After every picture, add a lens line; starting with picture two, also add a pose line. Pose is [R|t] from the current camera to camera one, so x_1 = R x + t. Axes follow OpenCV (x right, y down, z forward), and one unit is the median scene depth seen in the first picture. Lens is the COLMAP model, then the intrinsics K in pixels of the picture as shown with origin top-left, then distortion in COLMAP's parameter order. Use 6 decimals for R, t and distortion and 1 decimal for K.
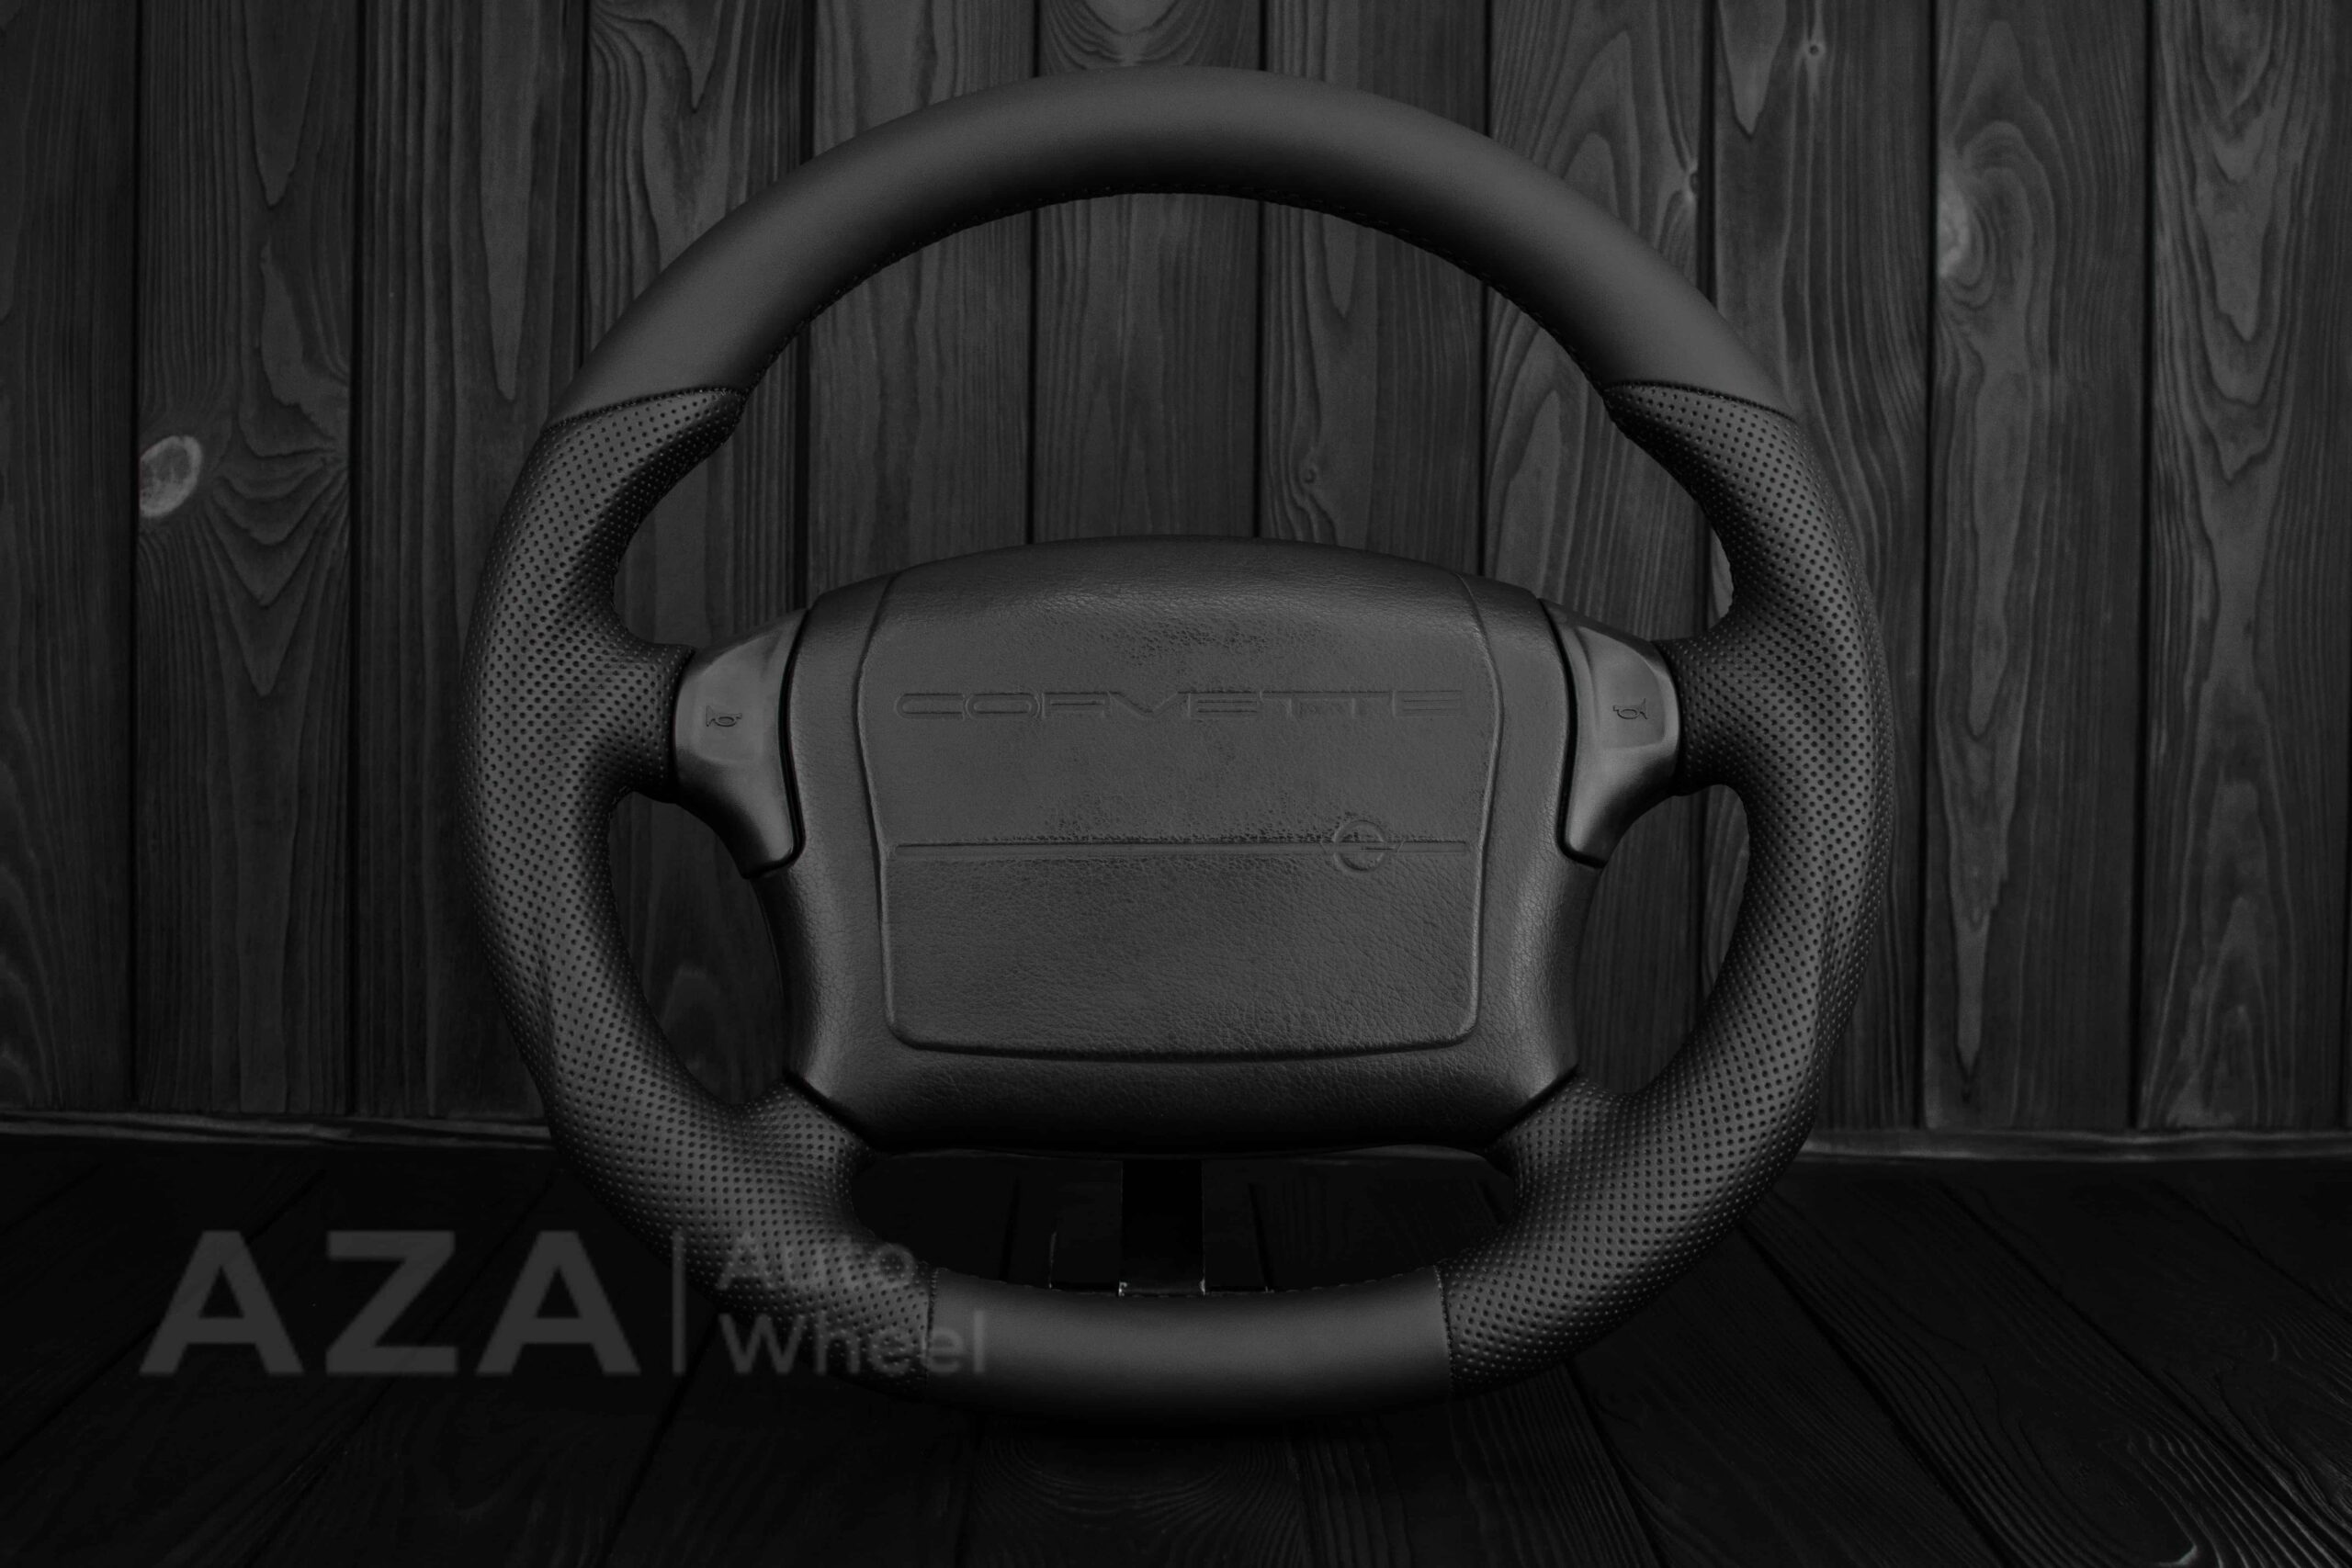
lens RADIAL K [[3545.7, 0, 1176.0], [0, 3545.7, 784.0], [0, 0, 1]] dist [-0.202646, 0.154771]
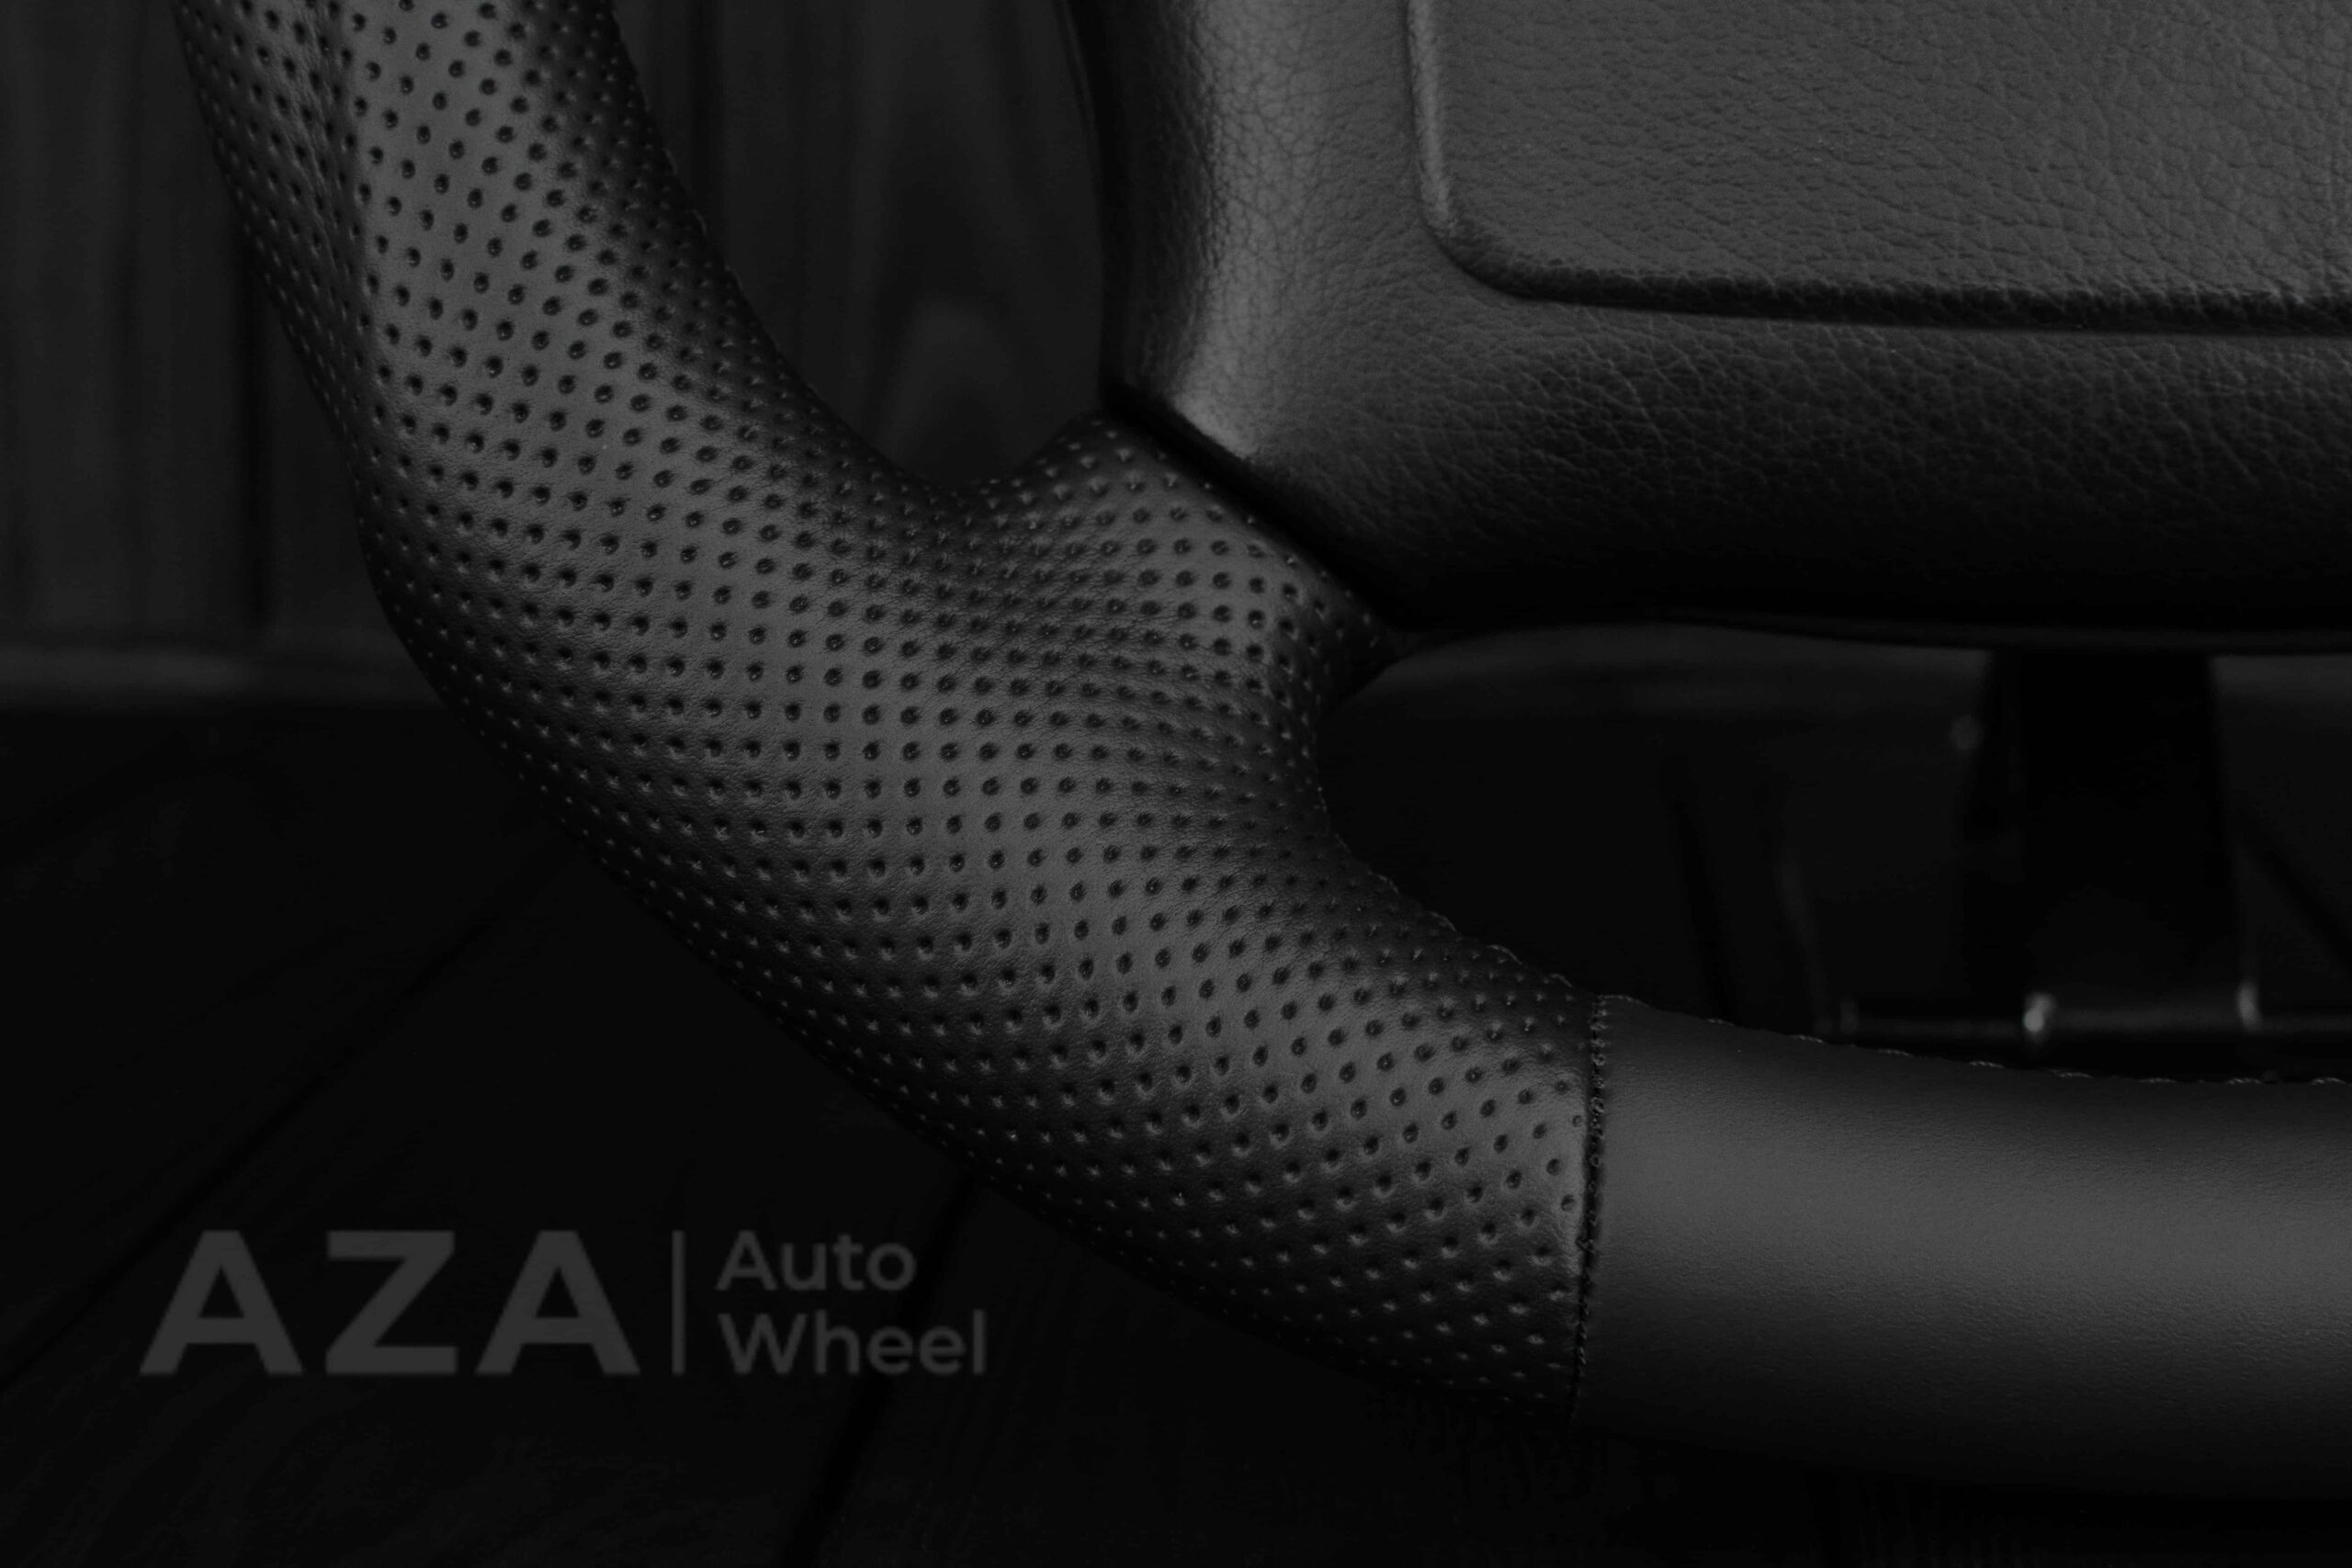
lens RADIAL K [[5321.1, 0, 1176.0], [0, 5321.1, 784.0], [0, 0, 1]] dist [-0.332719, 0.302255]
pose [[0.994272, -0.006826, -0.106665, -0.055497], [0.019404, 0.992904, 0.117324, 0.063878], [0.105107, -0.118722, 0.987349, 0.542799]]
